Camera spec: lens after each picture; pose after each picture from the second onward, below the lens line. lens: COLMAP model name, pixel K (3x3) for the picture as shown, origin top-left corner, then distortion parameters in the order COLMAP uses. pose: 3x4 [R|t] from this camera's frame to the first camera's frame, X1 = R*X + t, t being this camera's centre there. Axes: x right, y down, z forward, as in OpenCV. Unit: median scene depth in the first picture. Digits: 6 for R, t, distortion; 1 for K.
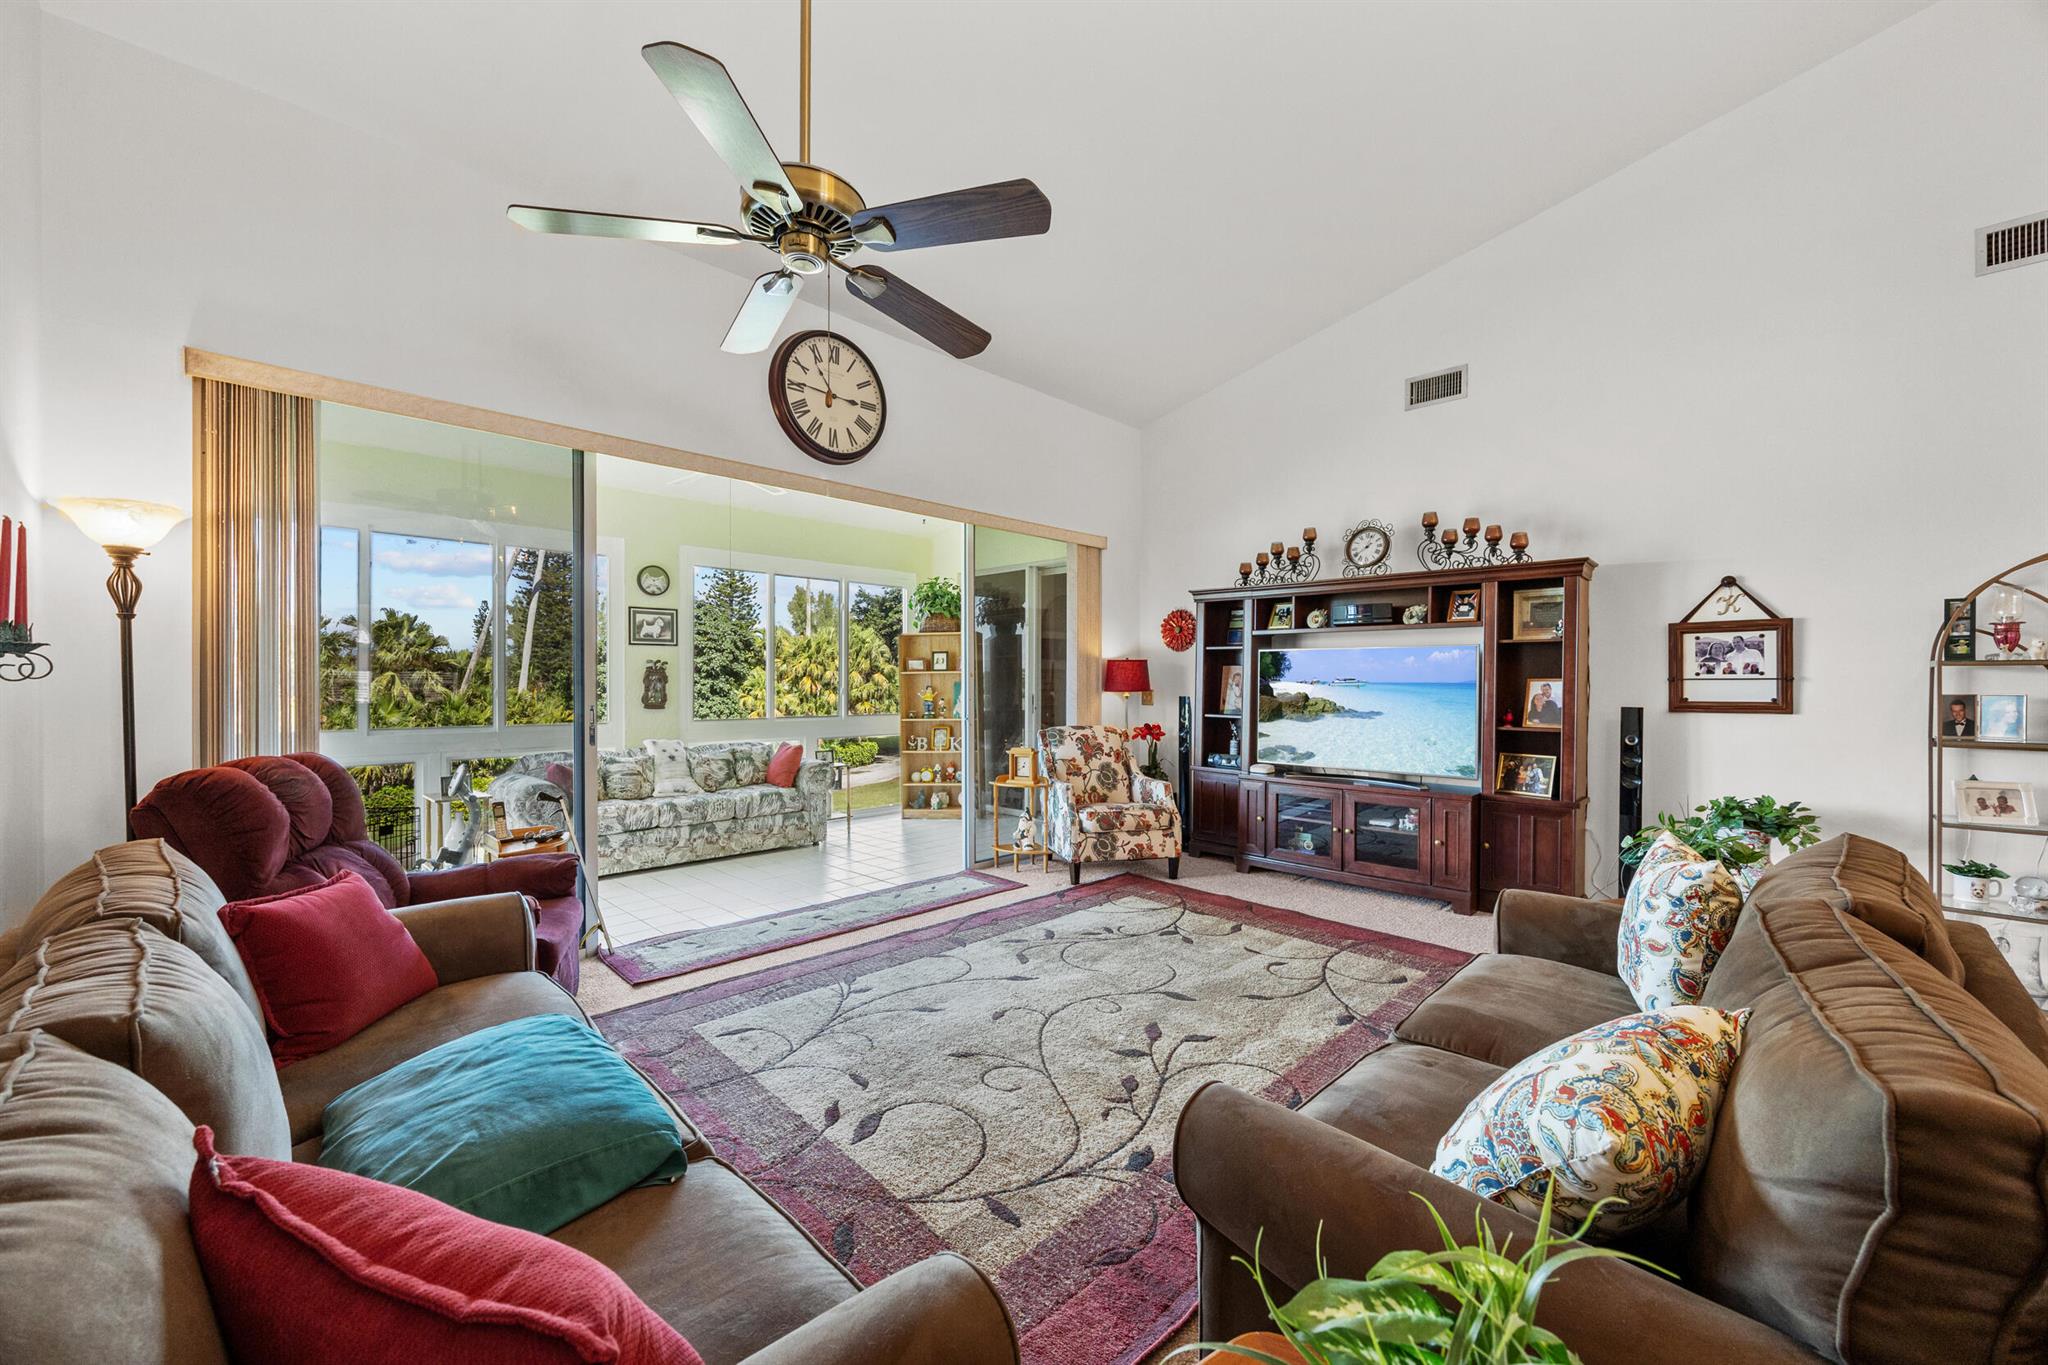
lens RADIAL K [[783.6, 0, 1026.3], [0, 783.6, 683.0], [0, 0, 1]] dist [-0.001847, -0.000052]
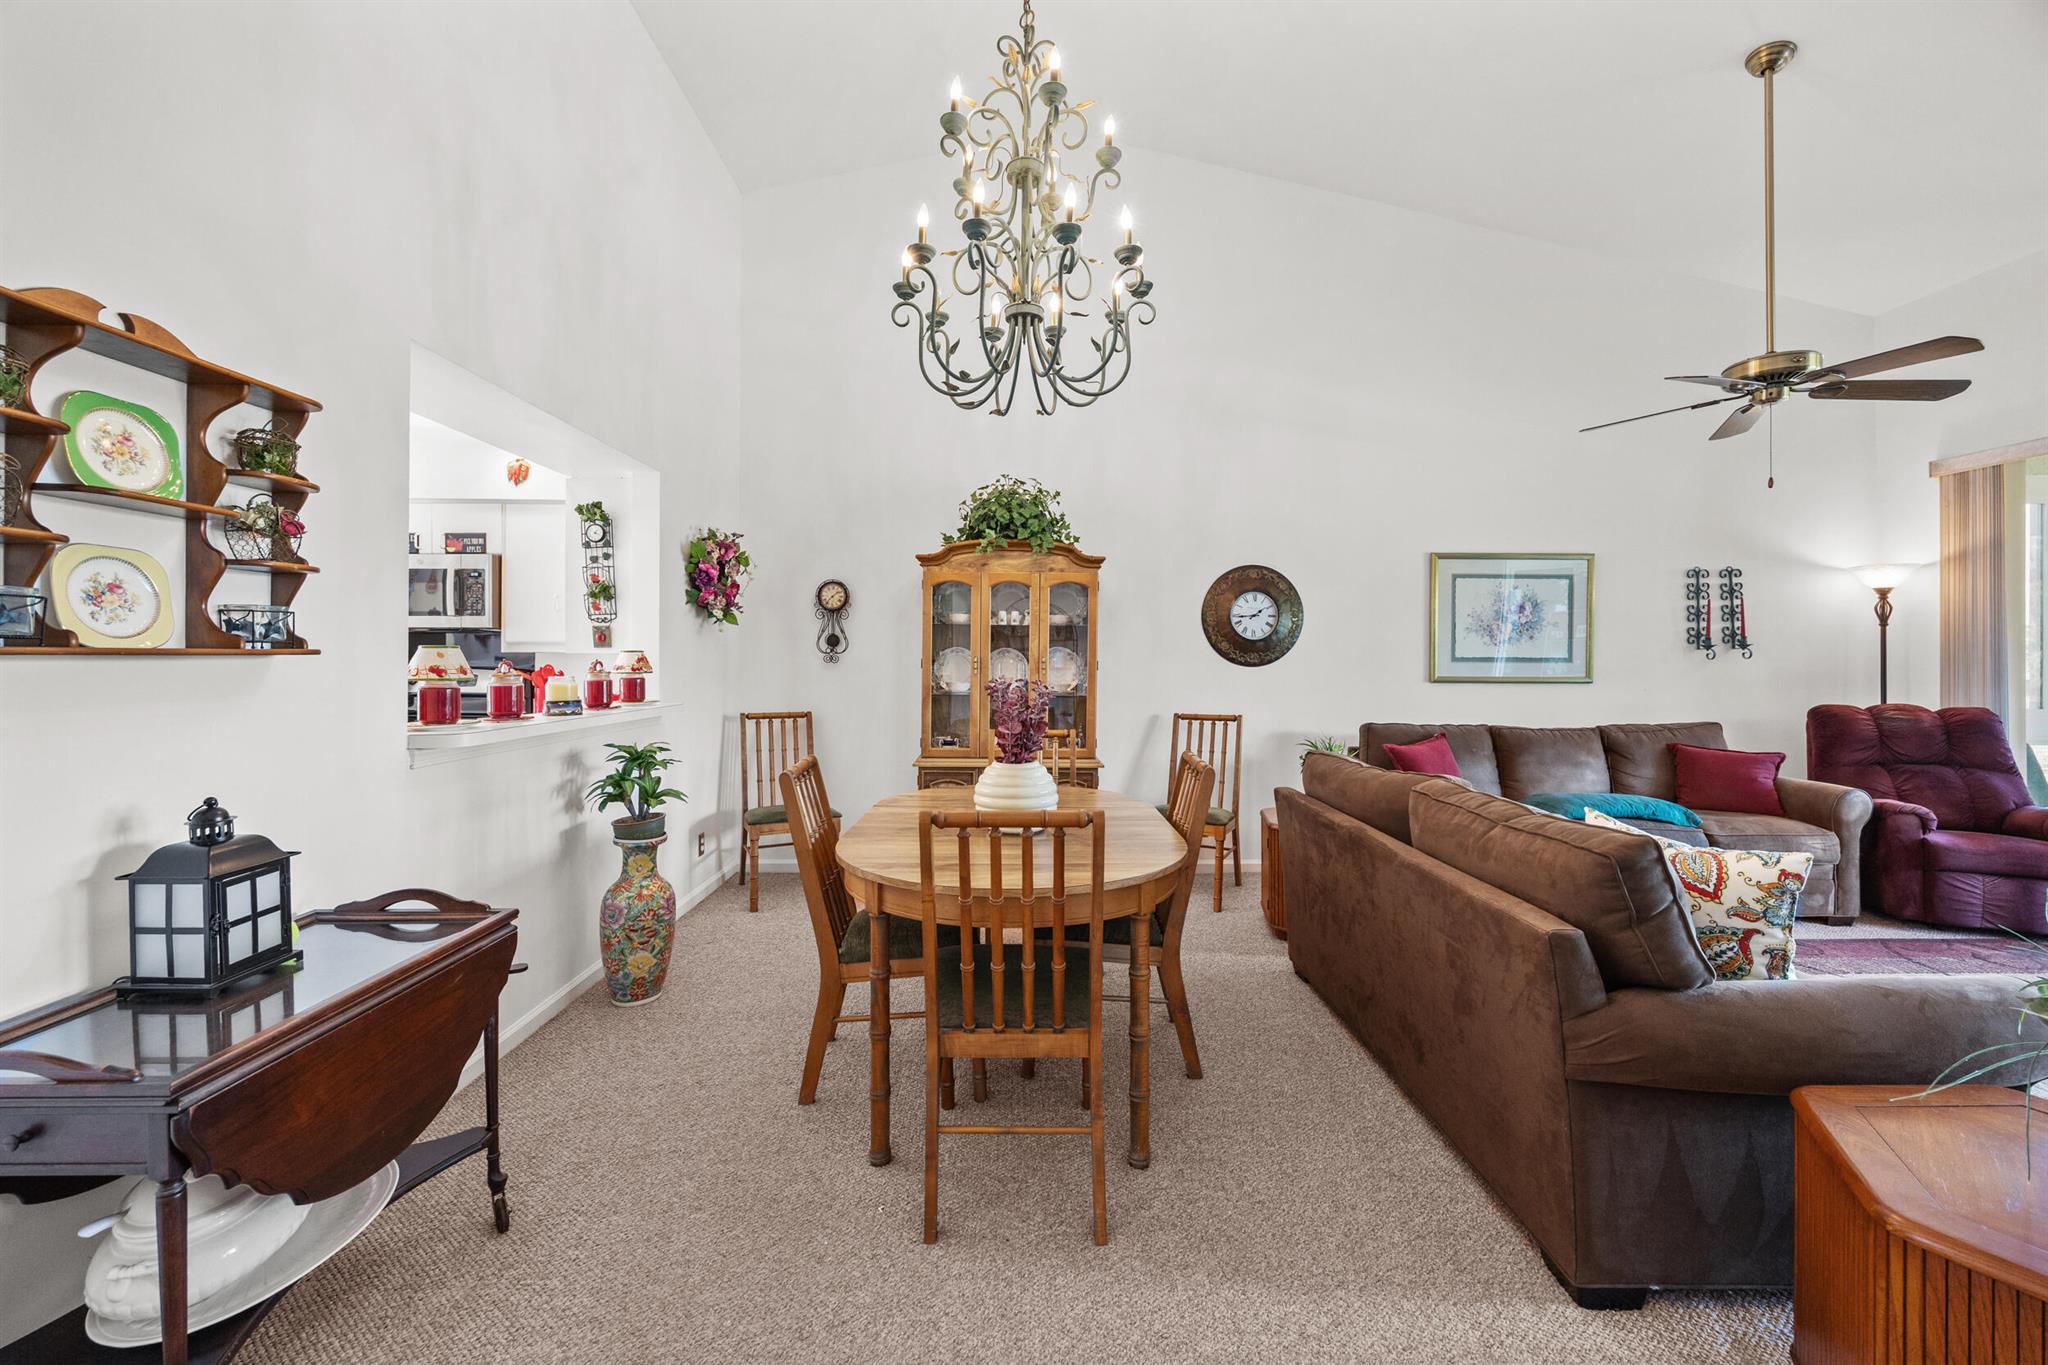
lens RADIAL K [[783.3, 0, 1026.8], [0, 783.3, 655.0], [0, 0, 1]] dist [-0.002031, -0.000376]
pose [[-0.703745, -0.007295, -0.710415, 0.856786], [-0.002660, 0.999967, -0.007633, 0.002586], [0.710448, -0.003482, -0.703741, 0.459505]]
